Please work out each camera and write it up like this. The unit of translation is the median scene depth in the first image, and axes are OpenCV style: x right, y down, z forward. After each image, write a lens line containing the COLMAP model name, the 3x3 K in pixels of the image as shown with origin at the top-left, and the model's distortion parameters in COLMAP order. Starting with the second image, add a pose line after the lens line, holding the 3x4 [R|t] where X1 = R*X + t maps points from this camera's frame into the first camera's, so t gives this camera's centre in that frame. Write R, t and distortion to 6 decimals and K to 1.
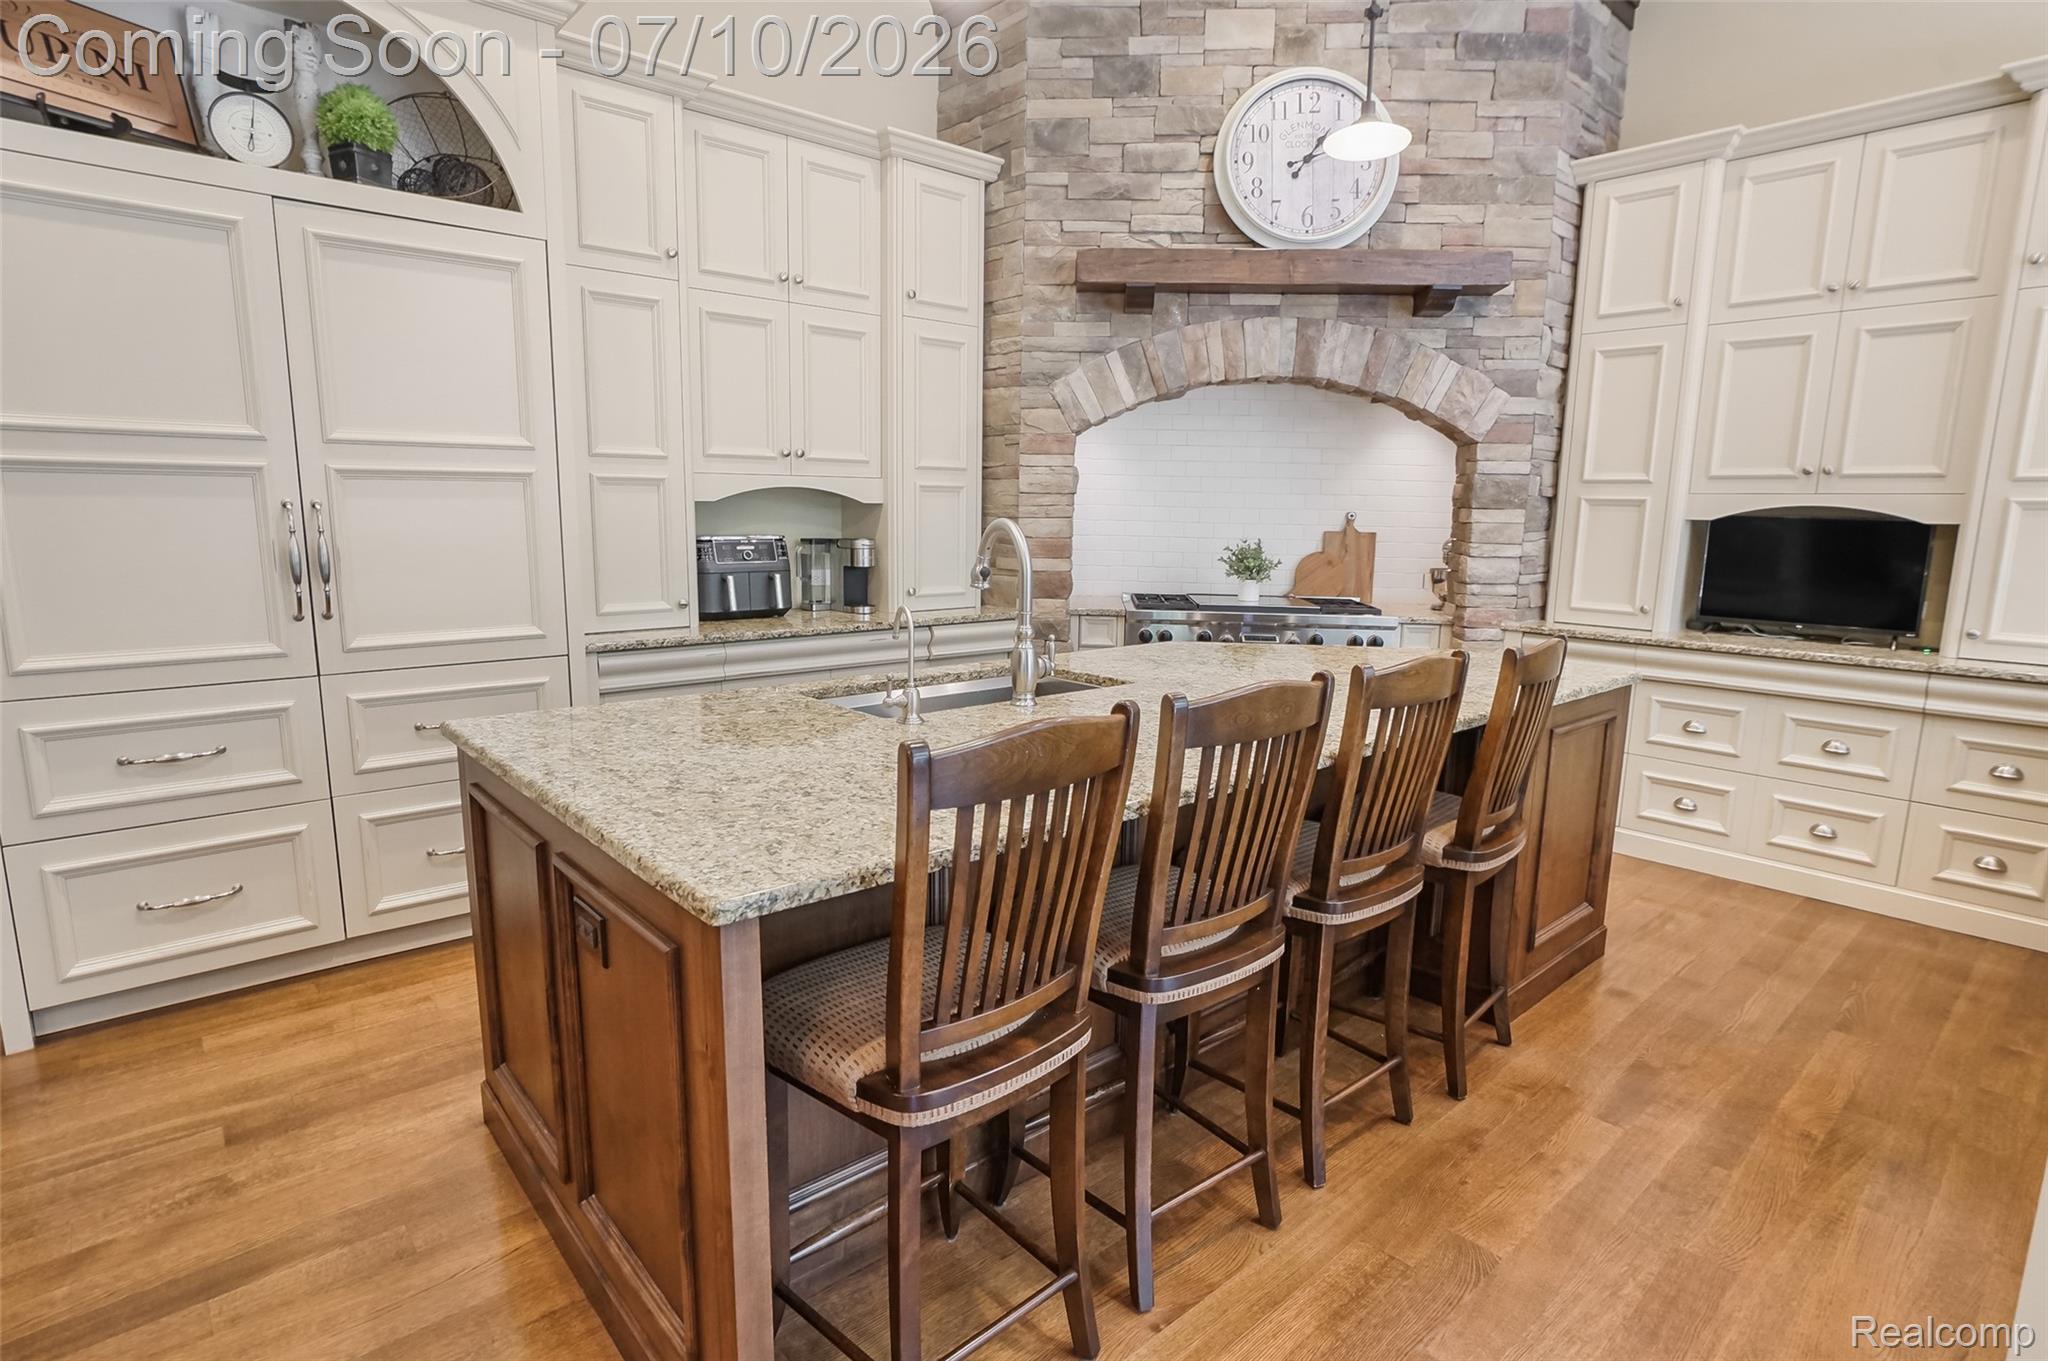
lens RADIAL K [[1047.9, 0, 1016.6], [0, 1047.9, 675.3], [0, 0, 1]] dist [-0.041287, 0.024361]
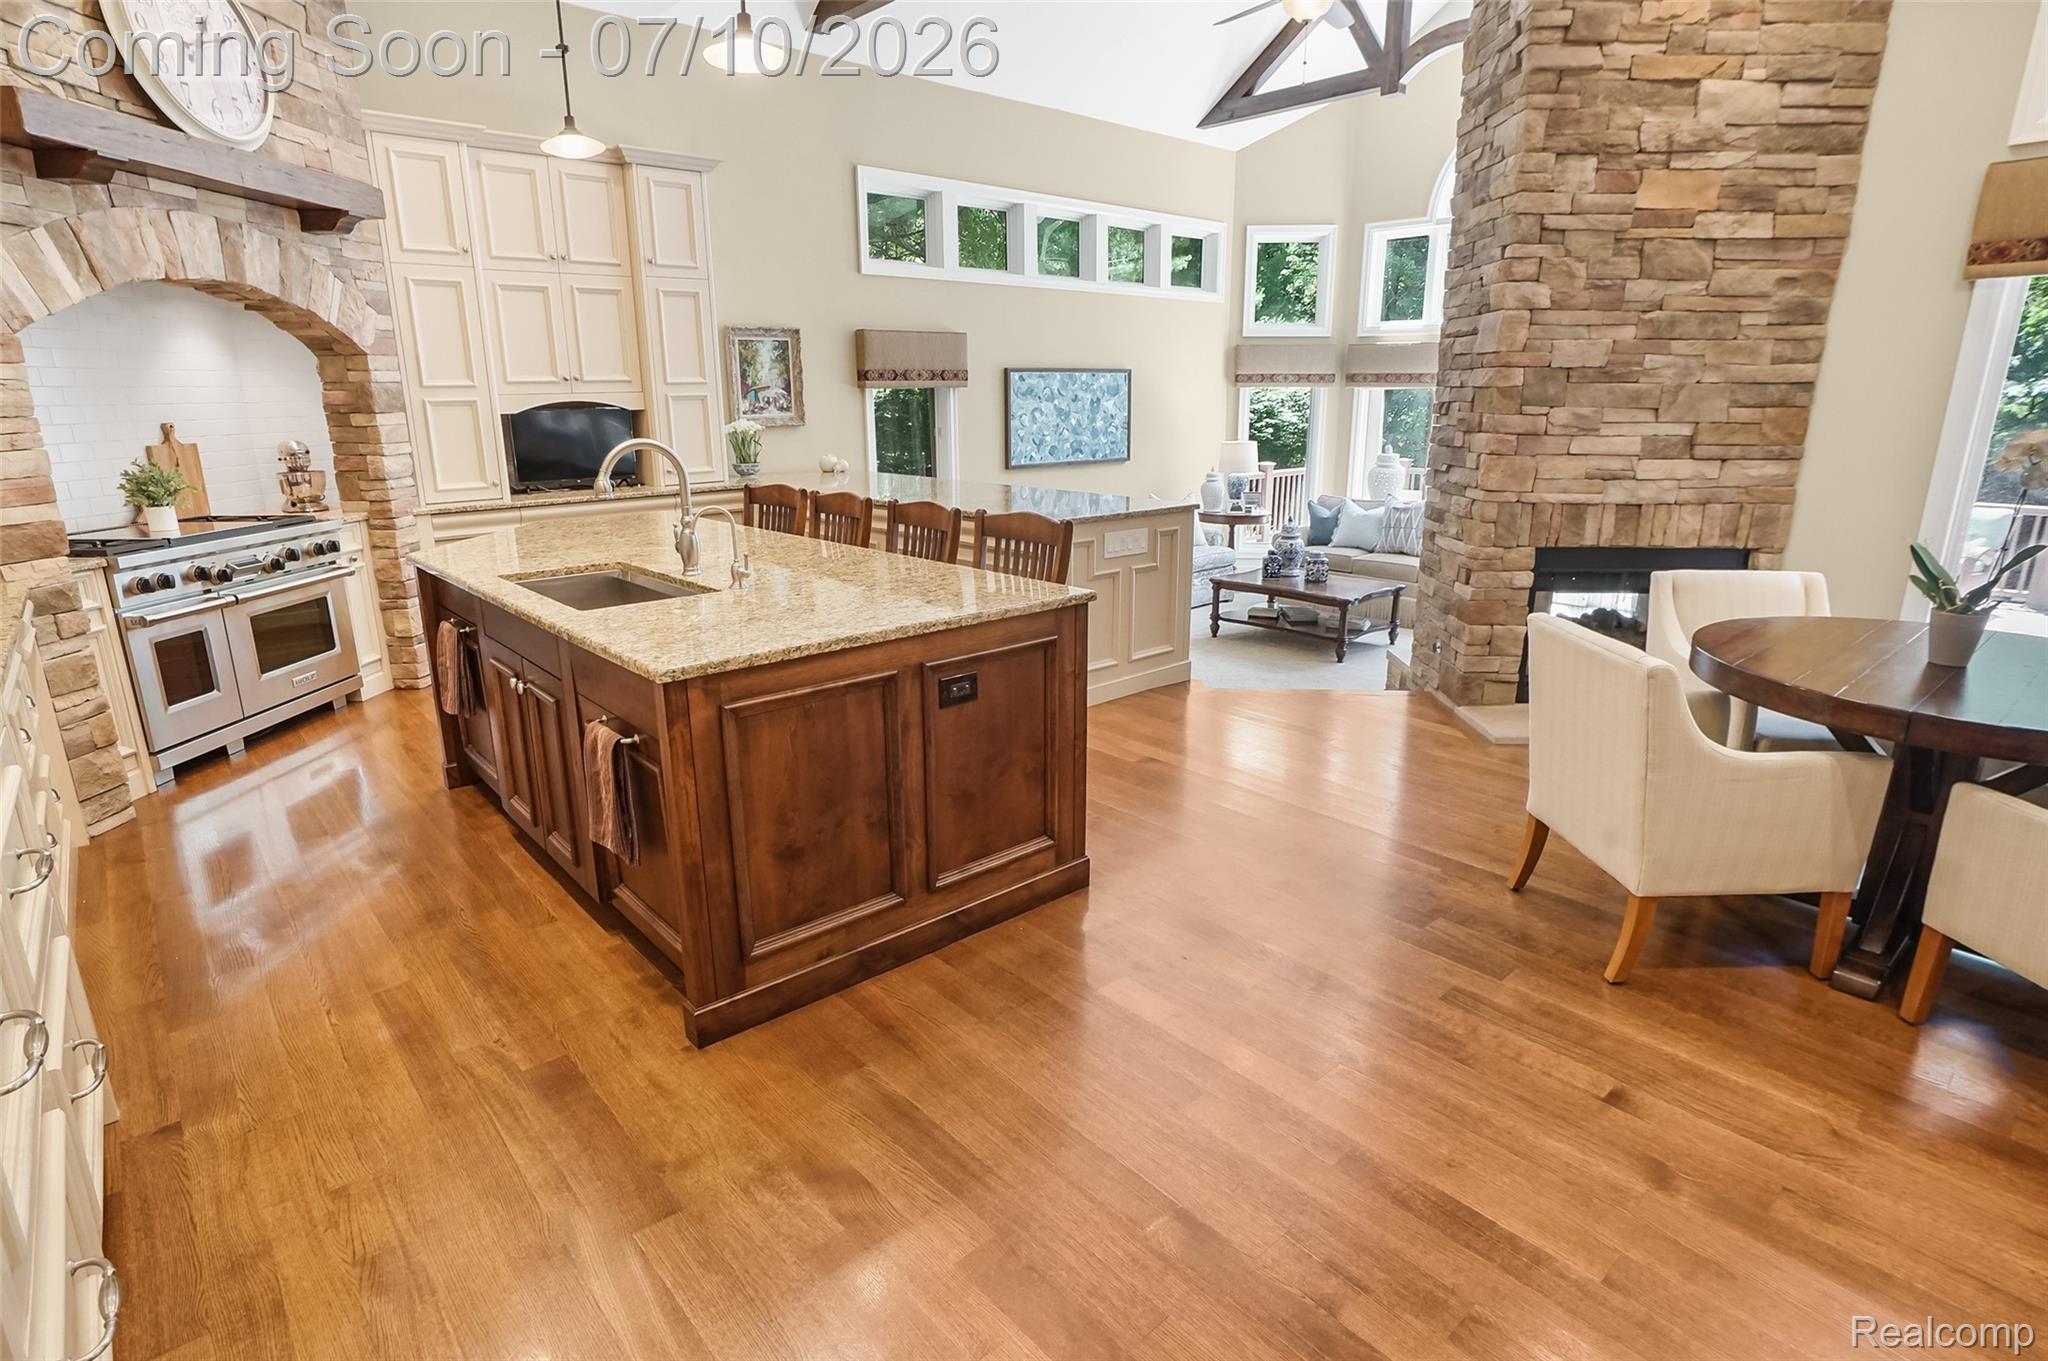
lens RADIAL K [[1047.9, 0, 1000.2], [0, 1047.9, 680.8], [0, 0, 1]] dist [-0.041287, 0.024361]
pose [[0.016355, -0.285850, 0.958135, -0.741320], [0.173784, 0.944490, 0.278813, -0.082393], [-0.984648, 0.161948, 0.065123, 0.304603]]
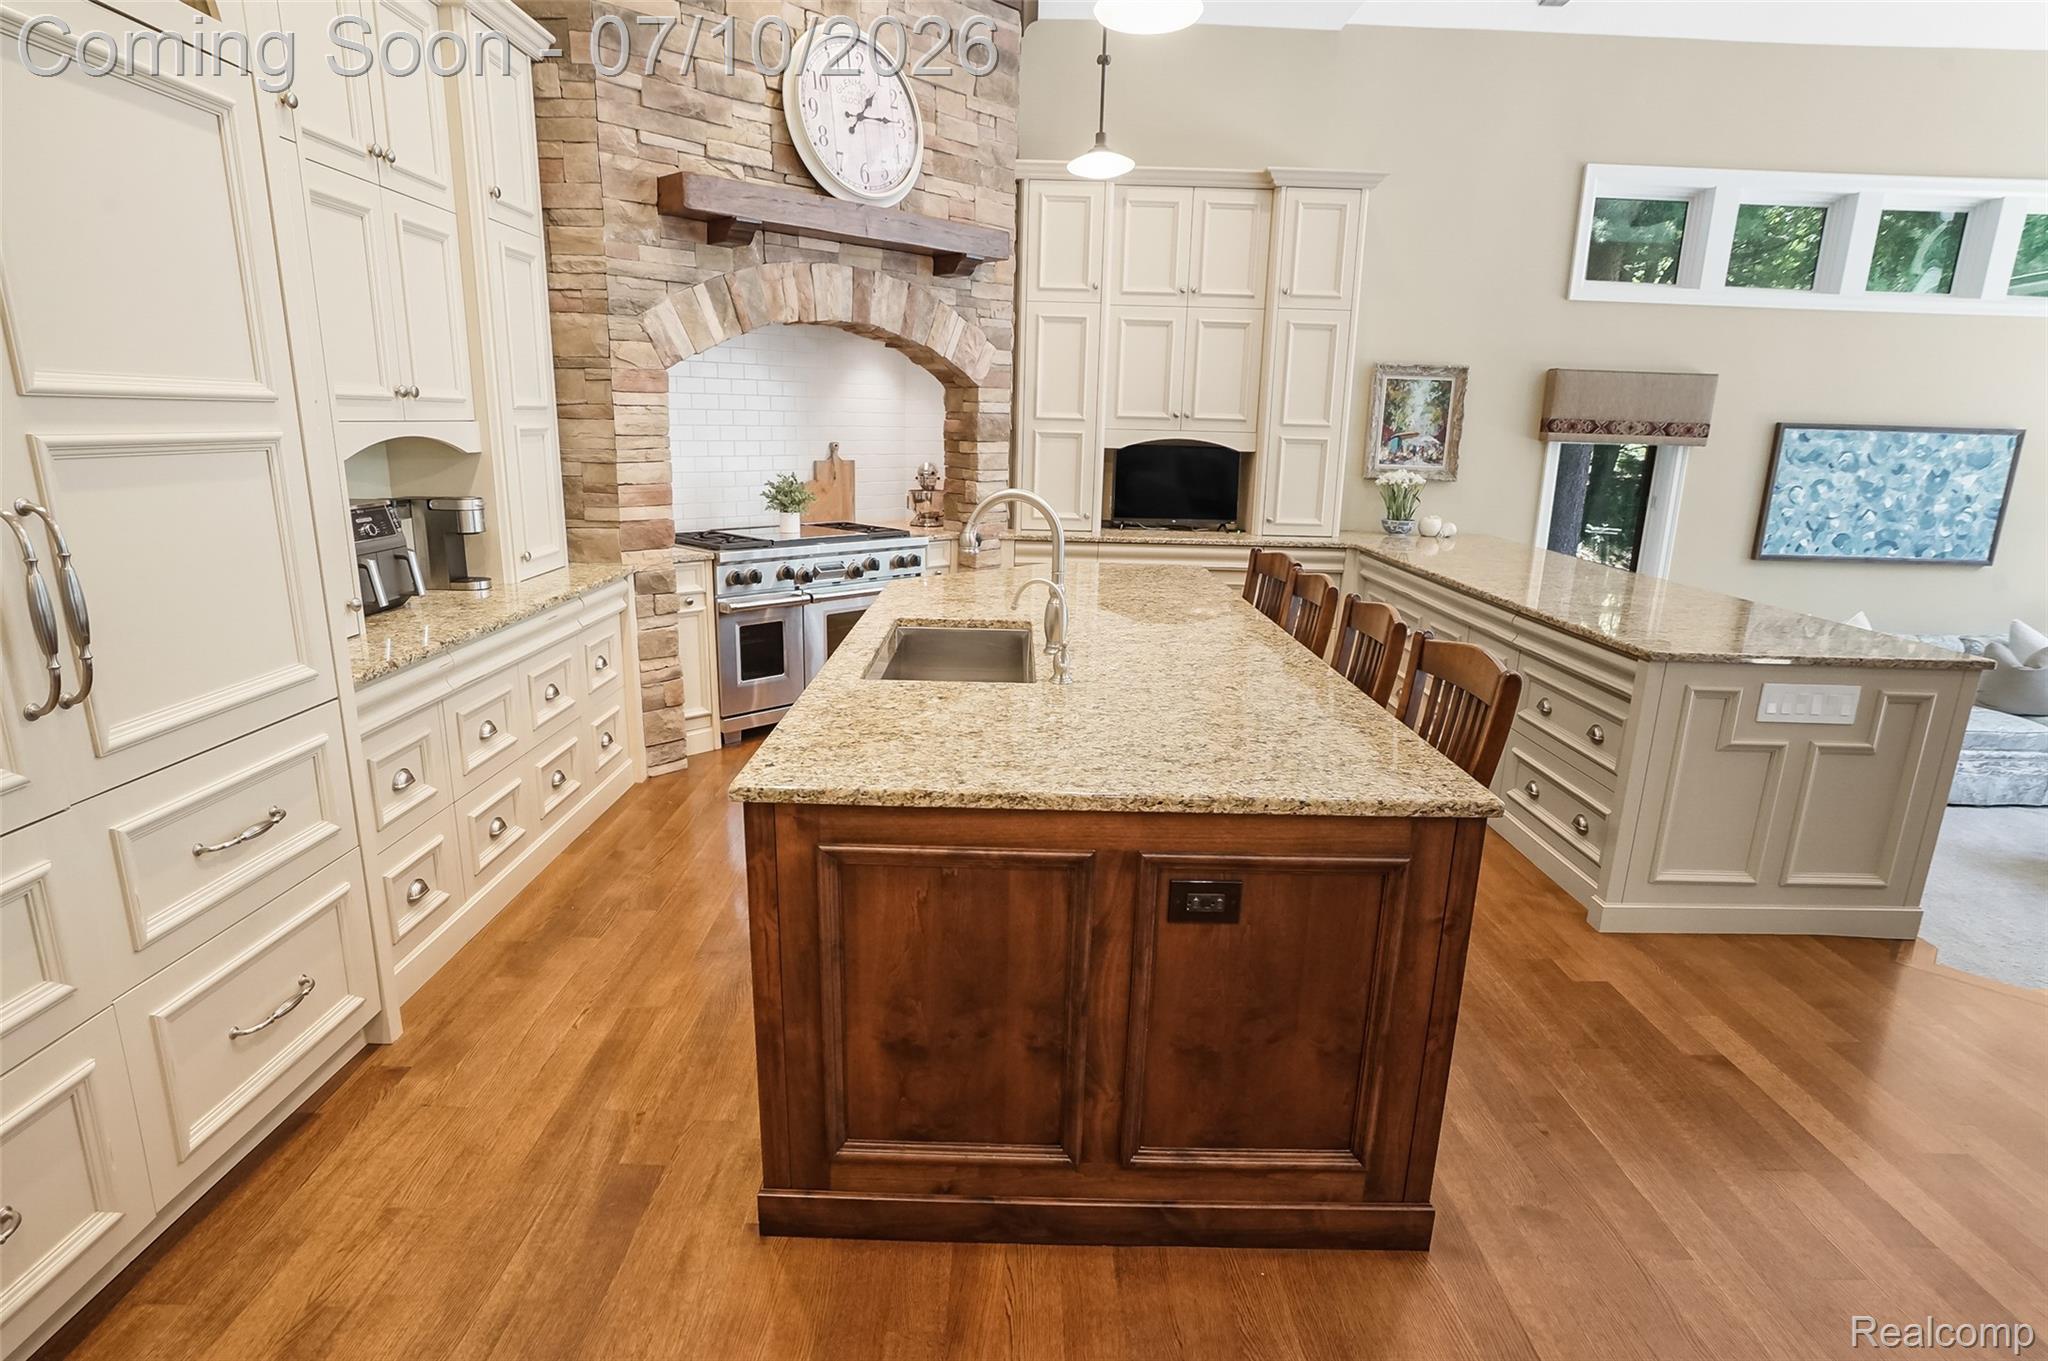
lens RADIAL K [[1047.9, 0, 1015.8], [0, 1047.9, 678.2], [0, 0, 1]] dist [-0.041287, 0.024361]
pose [[0.662452, -0.181263, 0.726844, -0.479300], [0.109332, 0.983288, 0.145570, -0.063991], [-0.741083, -0.016966, 0.671199, 0.146690]]
